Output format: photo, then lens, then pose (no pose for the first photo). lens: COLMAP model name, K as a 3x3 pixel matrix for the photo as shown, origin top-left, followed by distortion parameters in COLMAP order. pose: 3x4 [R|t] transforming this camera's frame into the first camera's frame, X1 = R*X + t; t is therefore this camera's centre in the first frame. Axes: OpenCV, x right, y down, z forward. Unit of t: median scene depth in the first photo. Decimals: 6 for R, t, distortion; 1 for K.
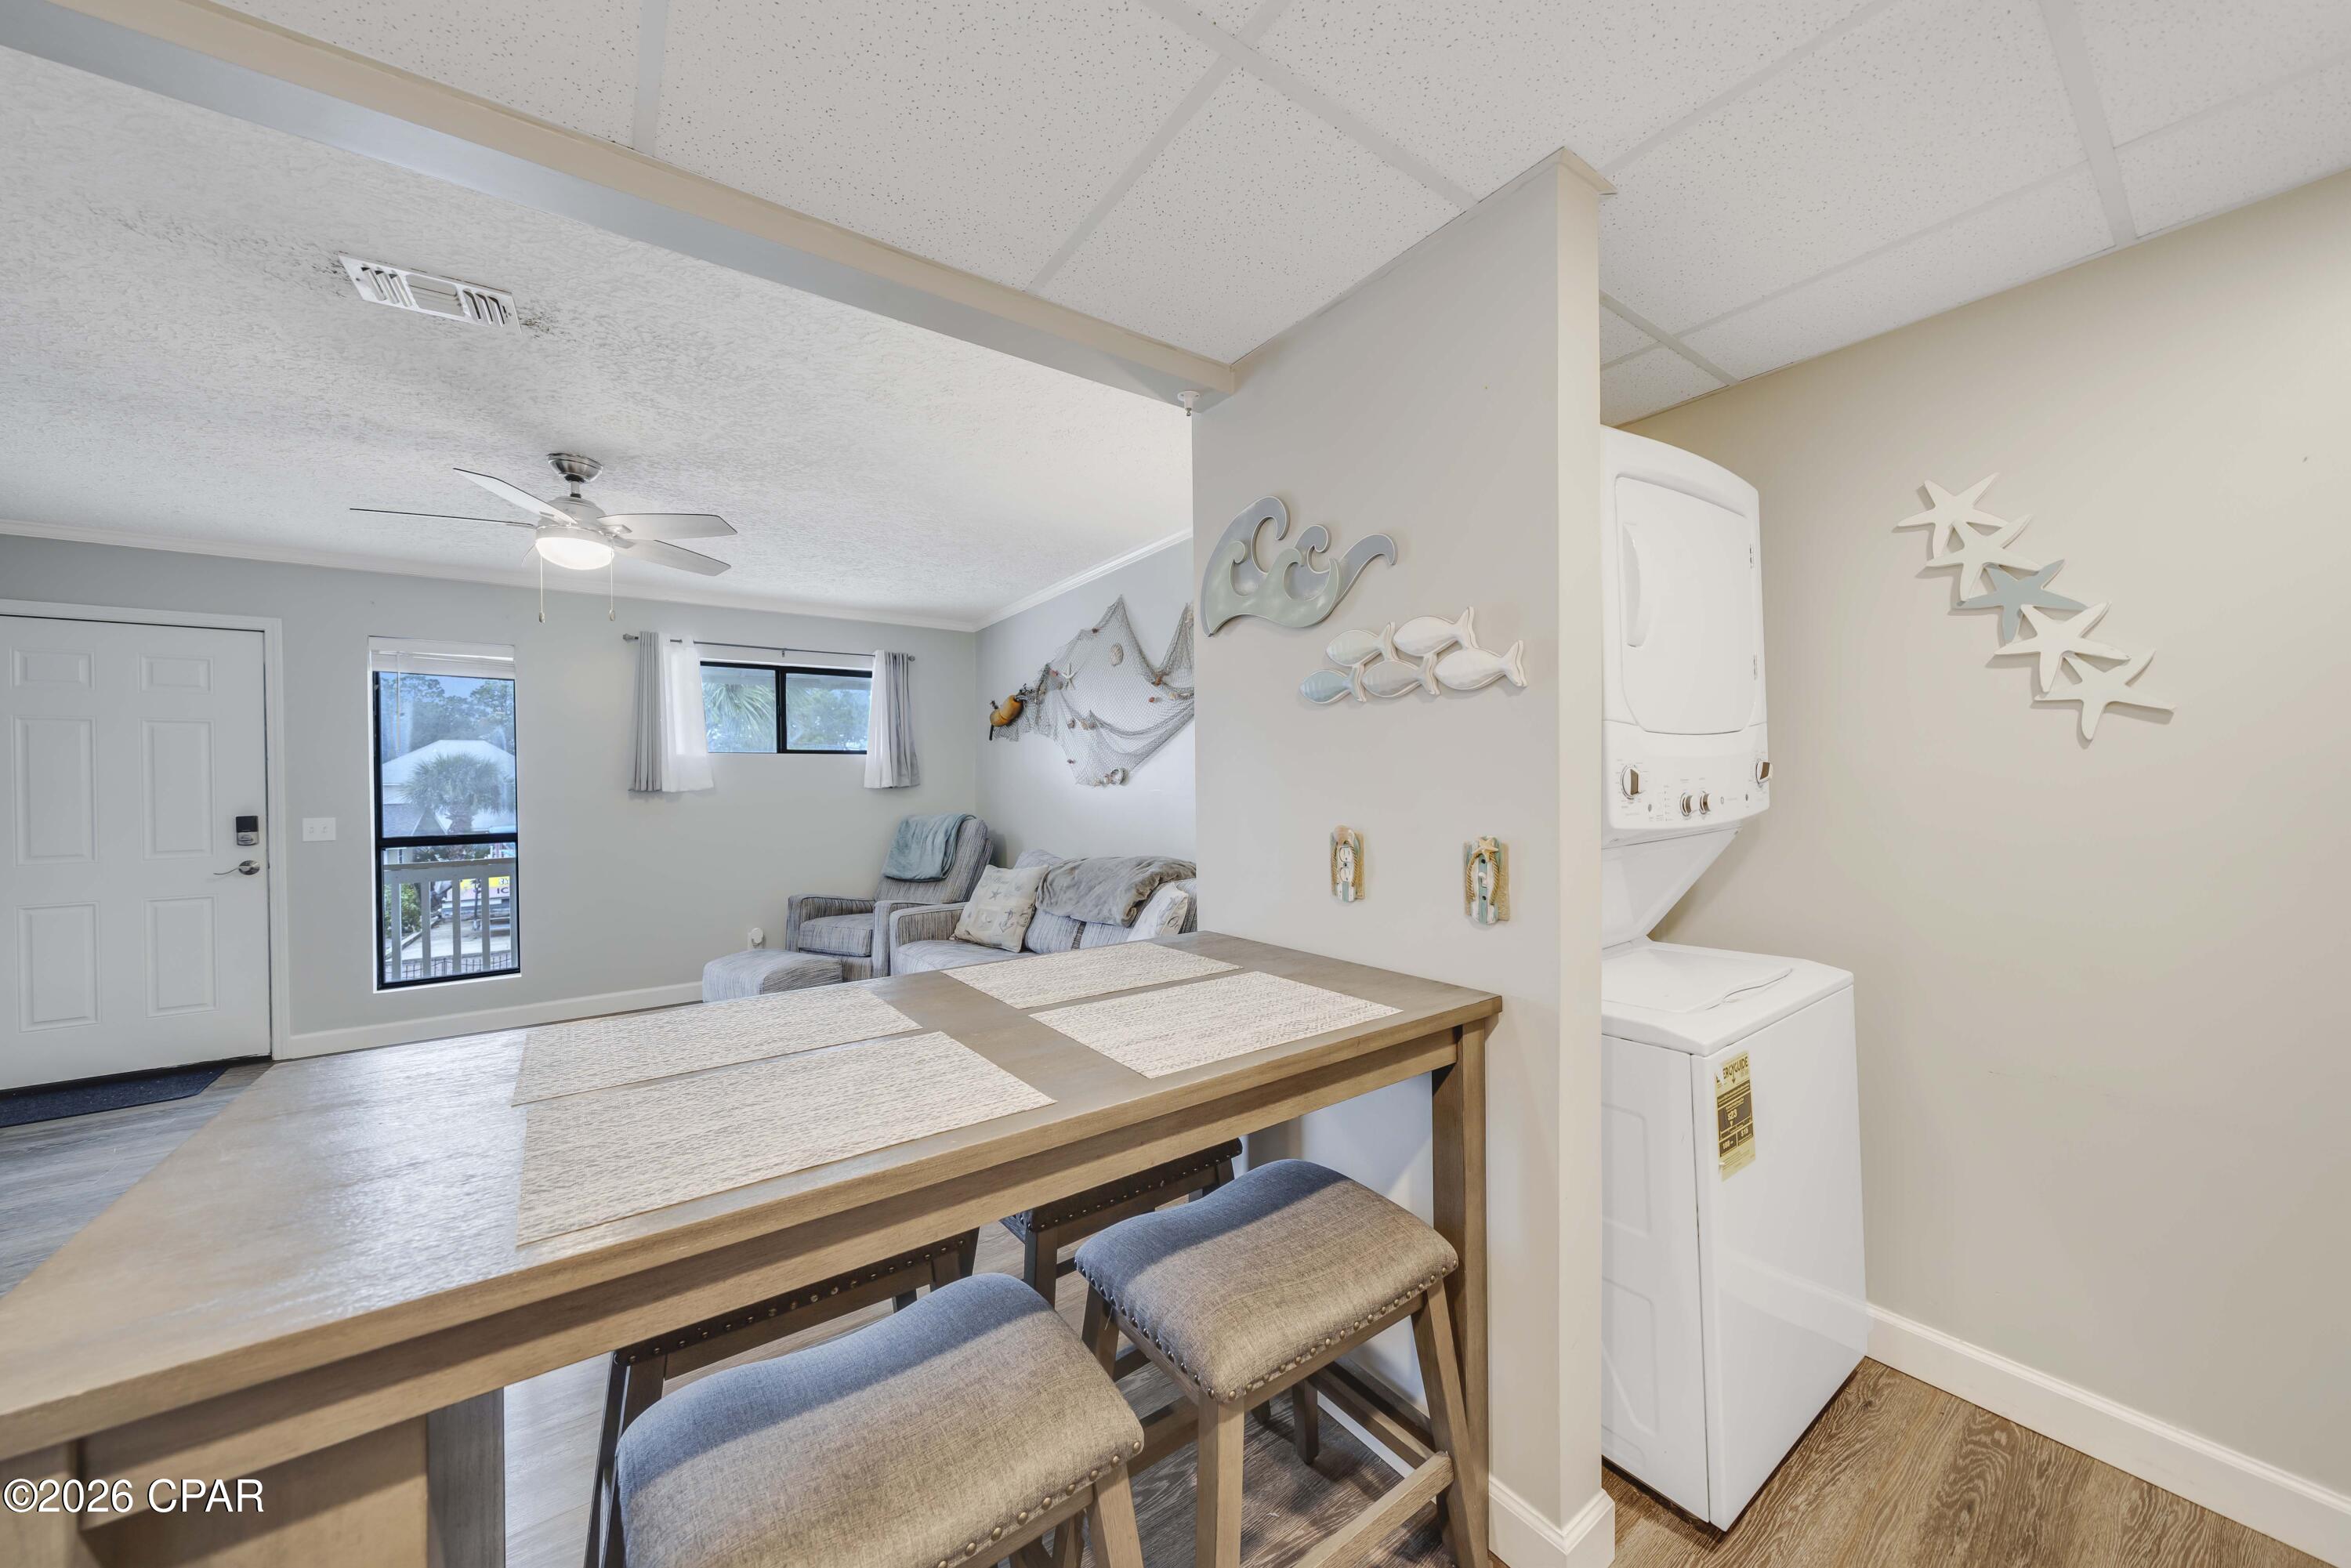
lens RADIAL K [[809.1, 0, 1166.7], [0, 809.1, 787.0], [0, 0, 1]] dist [-0.004614, -0.000029]
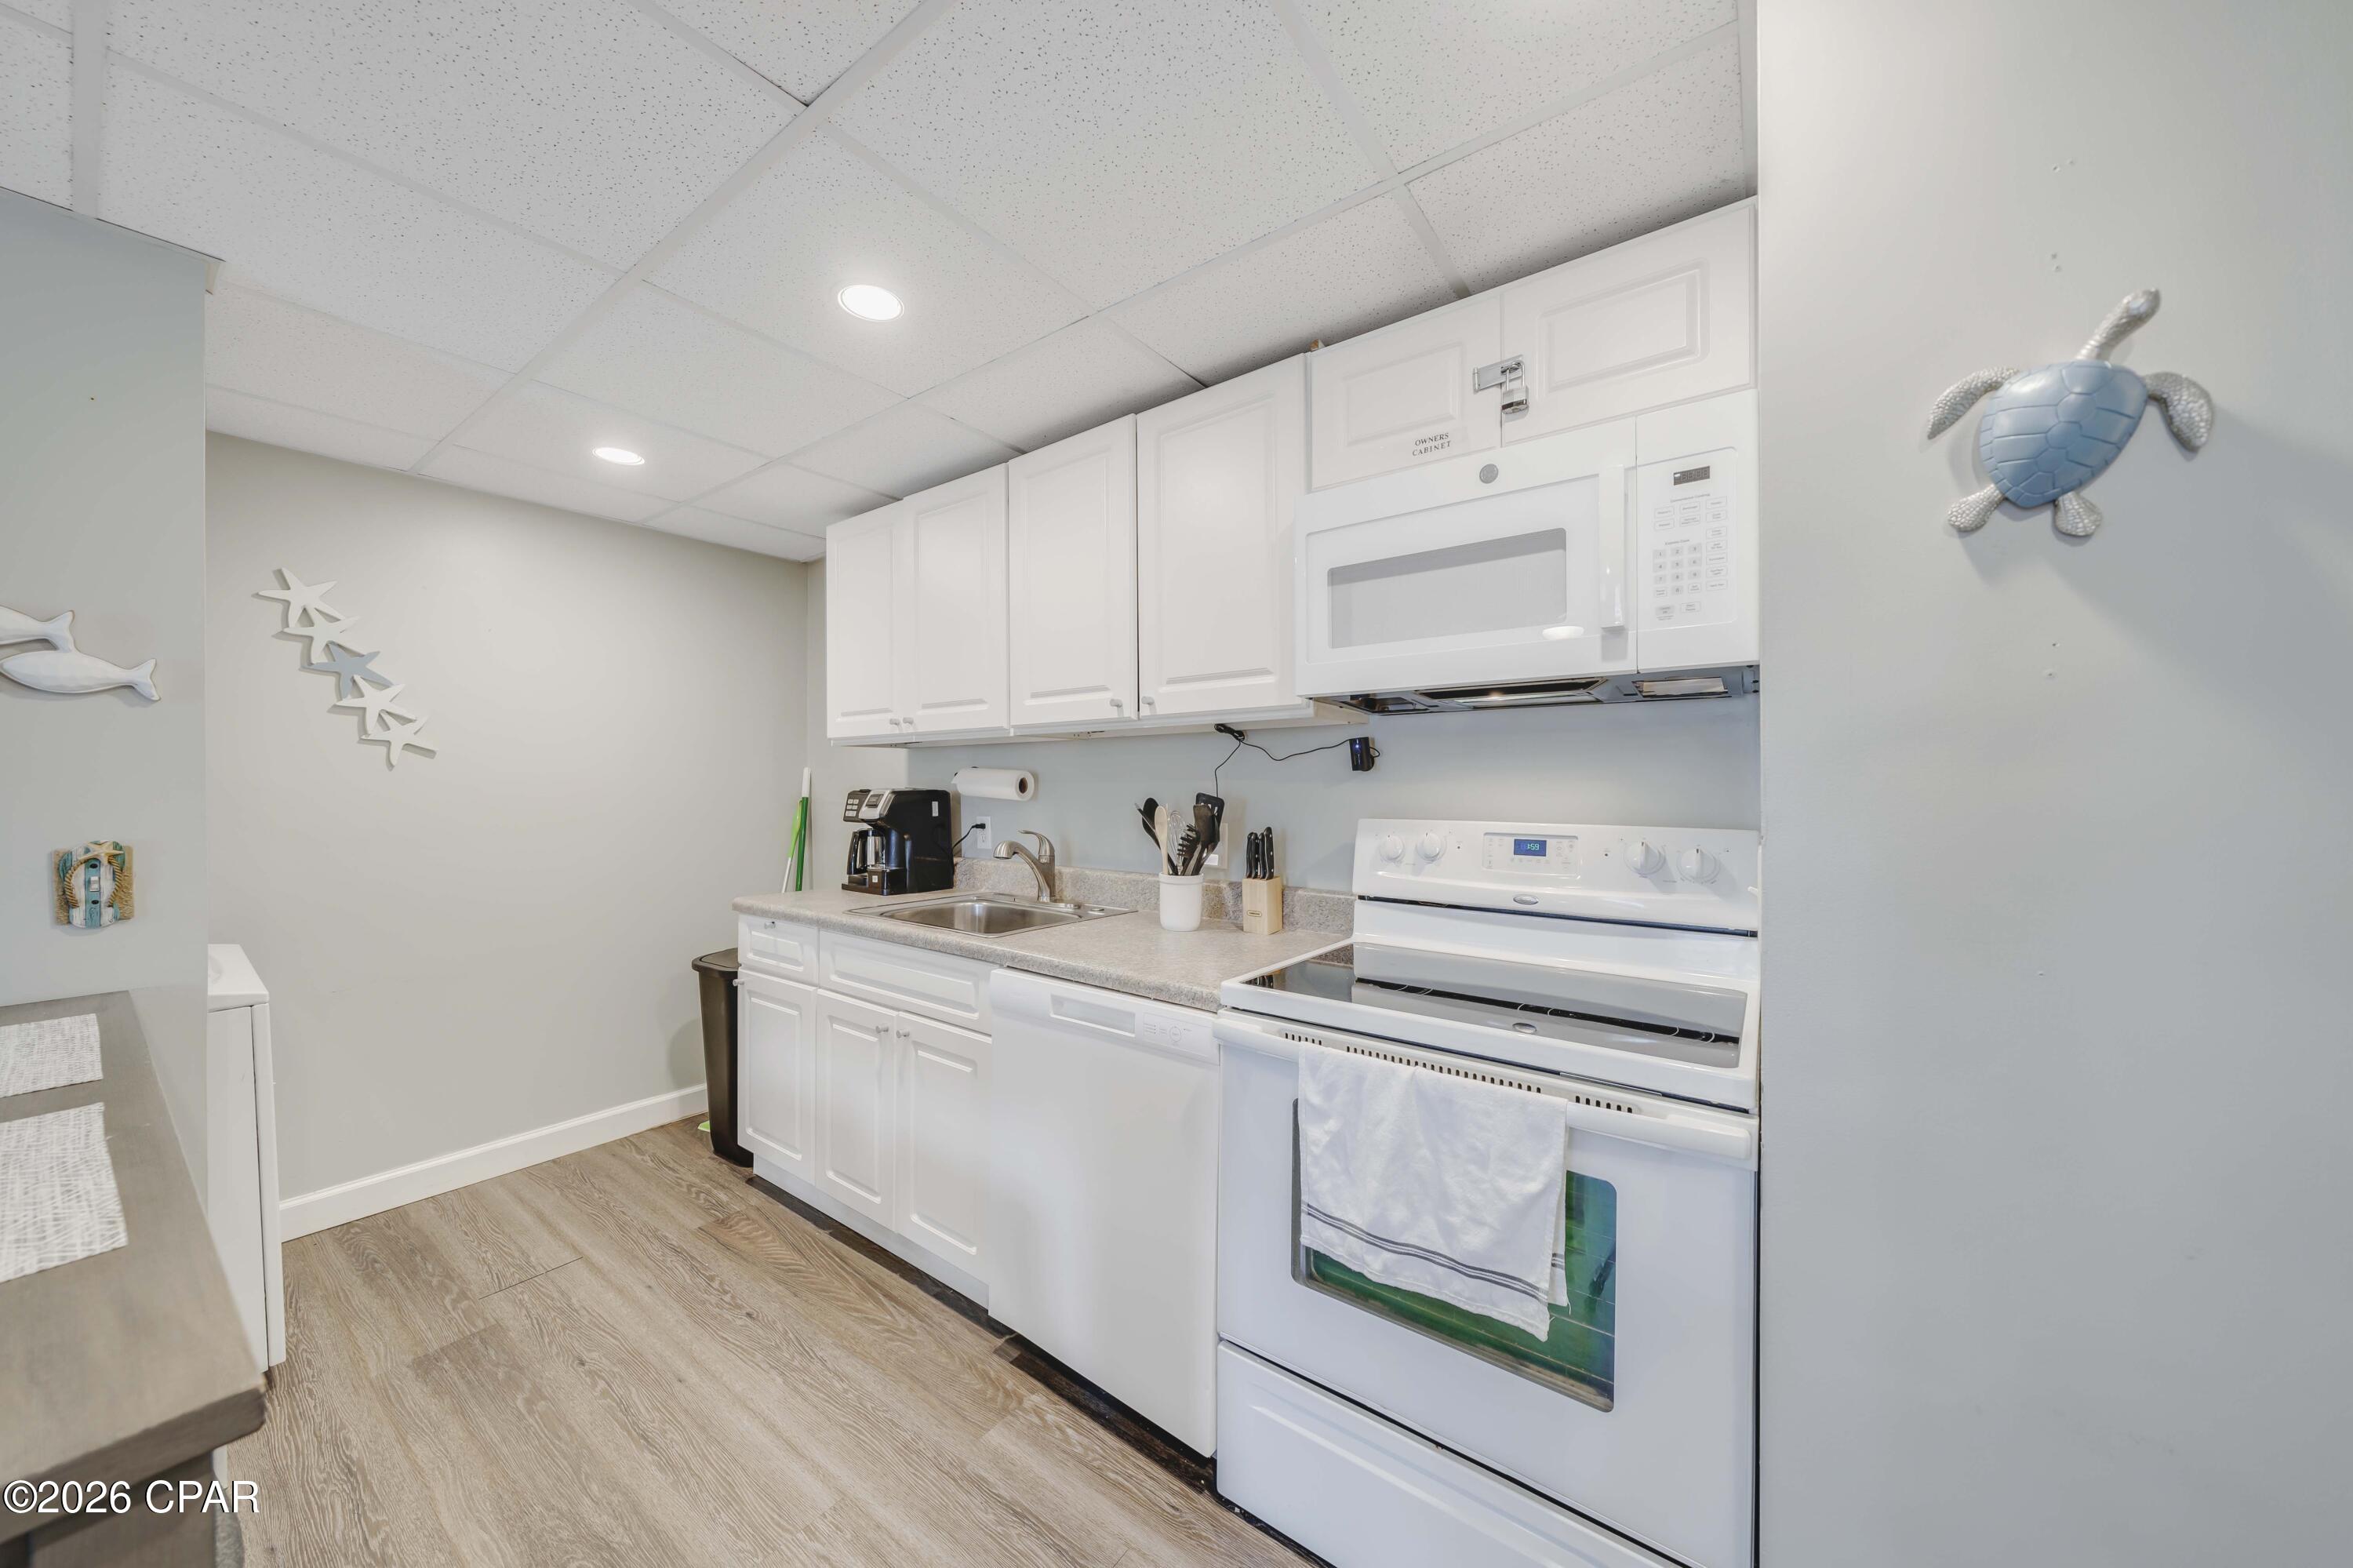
lens RADIAL K [[809.9, 0, 1157.5], [0, 809.9, 790.4], [0, 0, 1]] dist [-0.004614, -0.000029]
pose [[-0.305625, 0.008964, 0.952110, -0.719198], [0.015691, 0.999867, -0.004377, 0.016907], [-0.952023, 0.013602, -0.305725, 0.033001]]
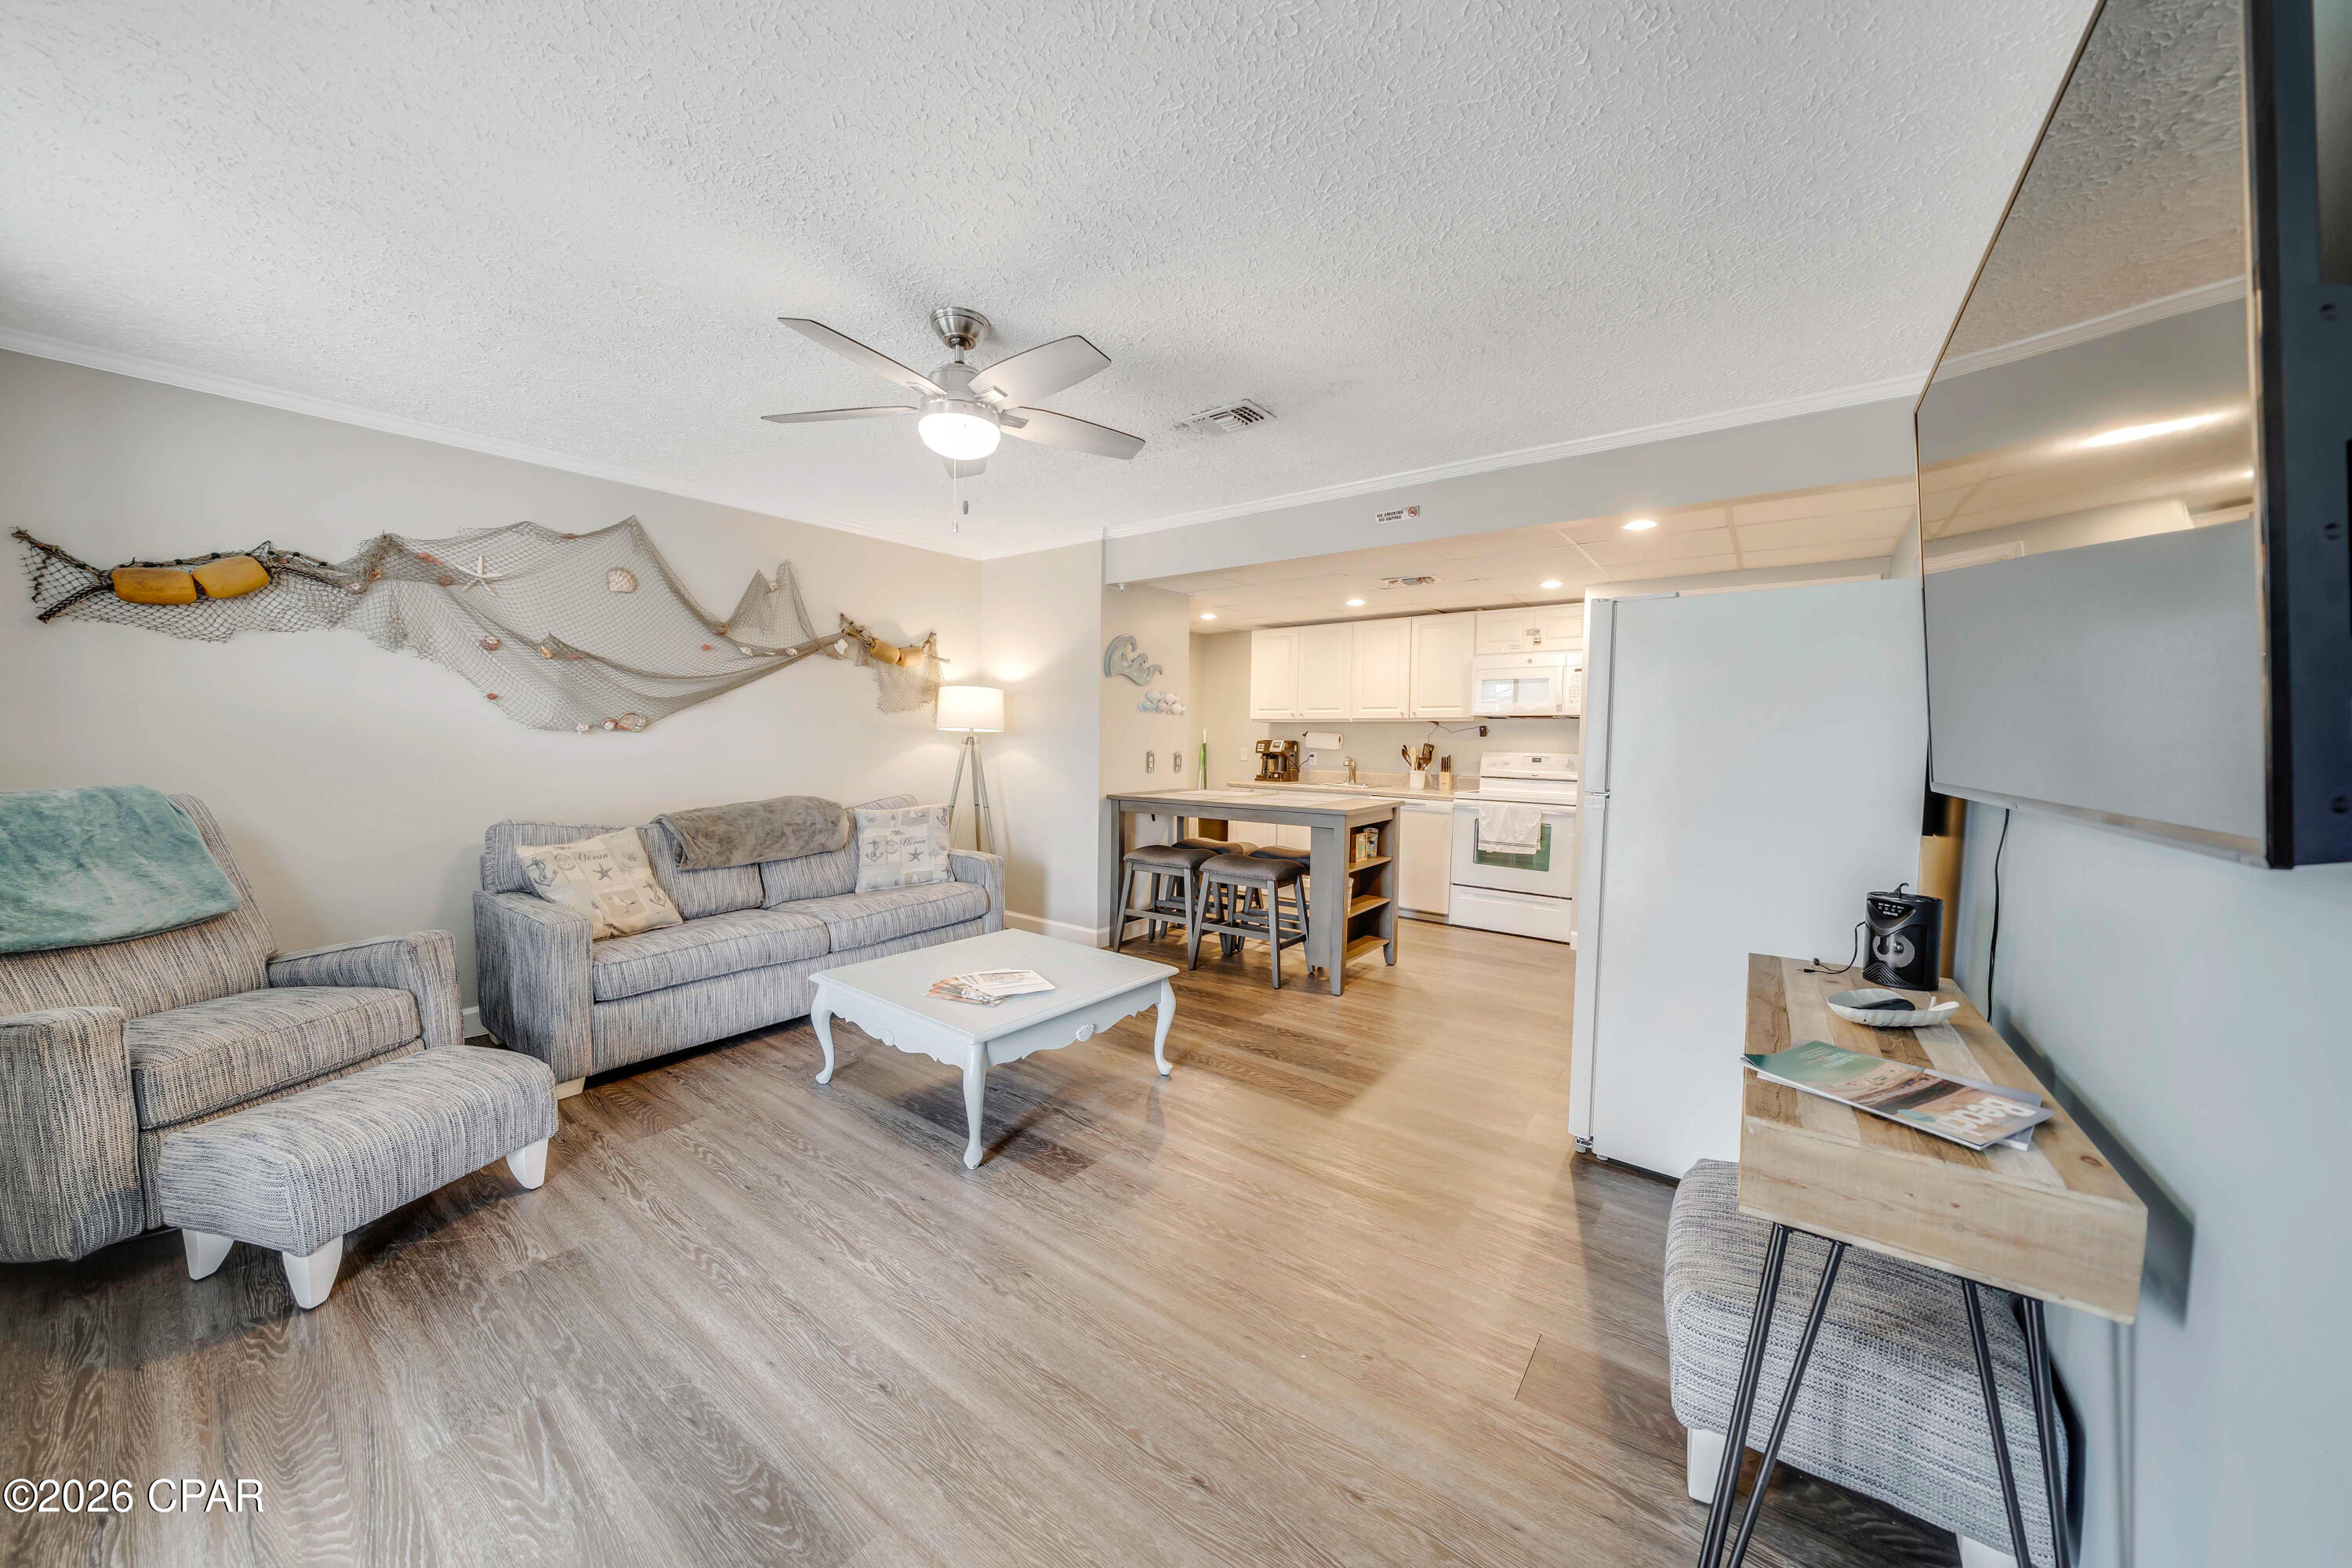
lens RADIAL K [[809.5, 0, 1163.0], [0, 809.5, 780.7], [0, 0, 1]] dist [-0.004614, -0.000029]
pose [[-0.297556, -0.042005, 0.953780, -2.570320], [-0.001875, 0.999055, 0.043414, 0.028051], [-0.954702, 0.011129, -0.297354, 1.695950]]
